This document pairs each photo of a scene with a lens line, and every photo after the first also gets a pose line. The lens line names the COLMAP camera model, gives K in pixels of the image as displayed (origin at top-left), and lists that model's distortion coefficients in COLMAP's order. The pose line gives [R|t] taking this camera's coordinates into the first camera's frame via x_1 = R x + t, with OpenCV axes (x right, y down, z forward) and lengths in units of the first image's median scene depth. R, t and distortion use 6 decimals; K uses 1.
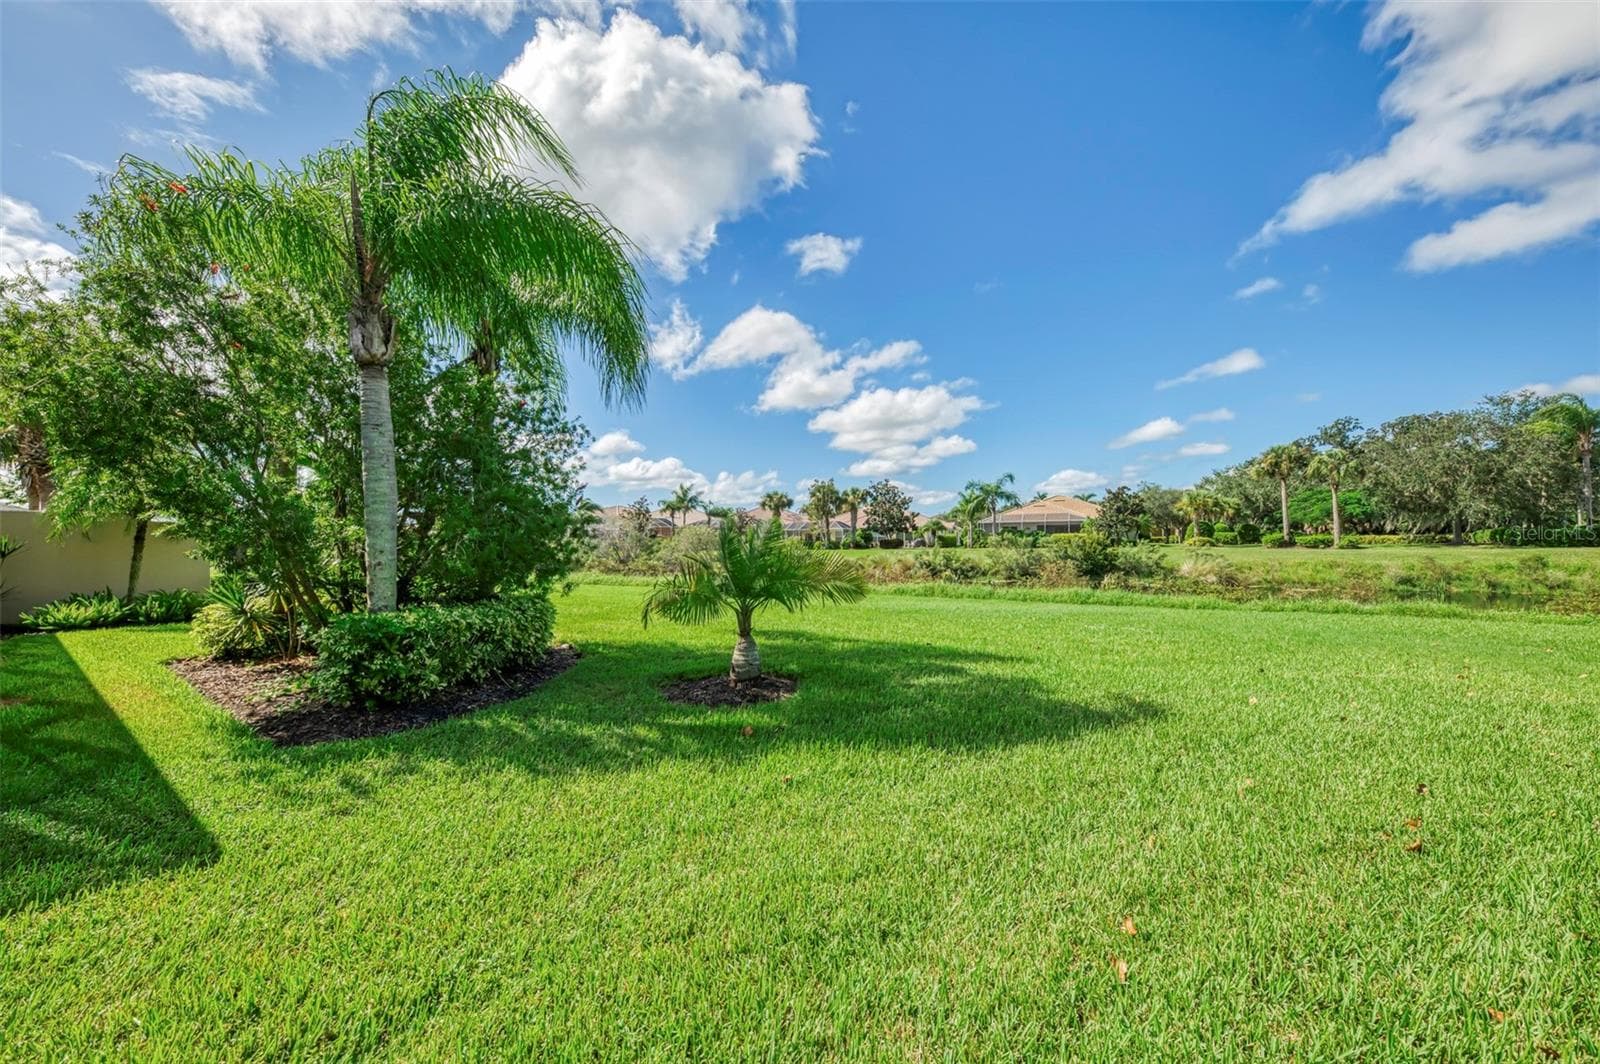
lens RADIAL K [[590.7, 0, 800.0], [0, 590.7, 532.0], [0, 0, 1]] dist [0.001785, 0.000169]
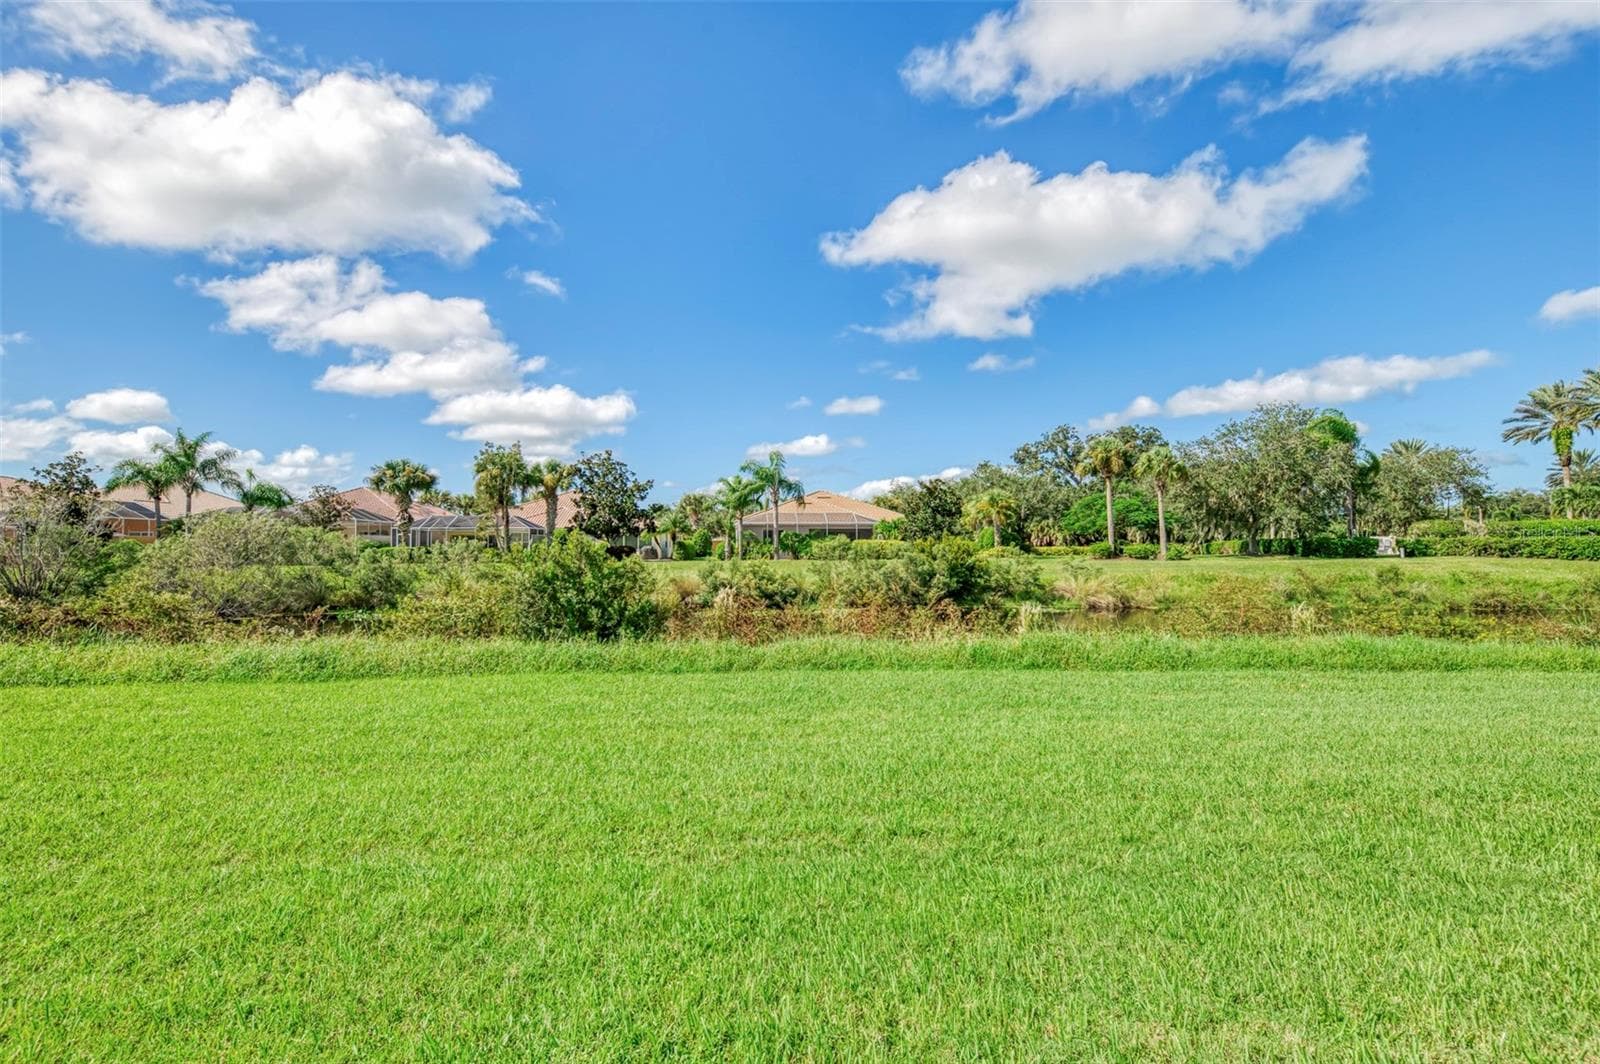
lens RADIAL K [[736.6, 0, 804.1], [0, 736.6, 550.0], [0, 0, 1]] dist [0.002603, 0.000731]
pose [[0.858662, 0.006495, 0.512501, -0.107952], [-0.012862, 0.999878, 0.008879, 0.009957], [-0.512380, -0.014216, 0.858641, 0.310609]]
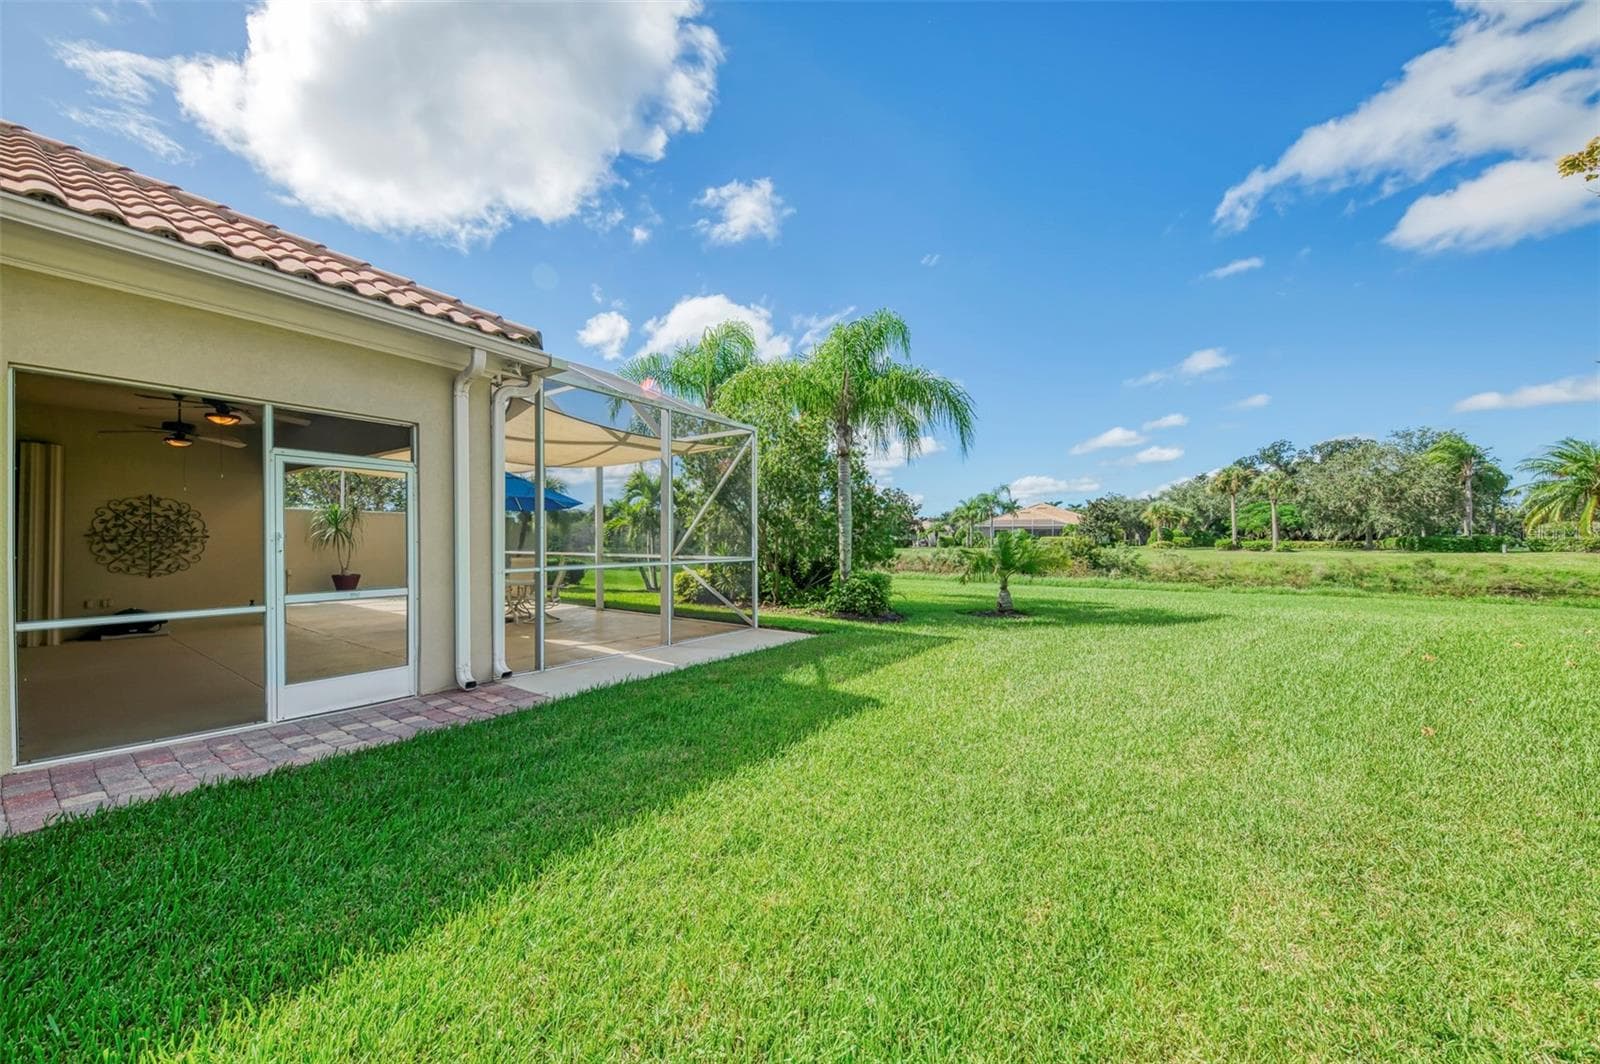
lens RADIAL K [[543.8, 0, 800.0], [0, 543.8, 532.0], [0, 0, 1]] dist [-0.000076, -0.000007]
pose [[0.999619, 0.012233, 0.024742, -0.105280], [-0.012245, 0.999925, 0.000318, -0.000996], [-0.024736, -0.000621, 0.999694, -0.103689]]
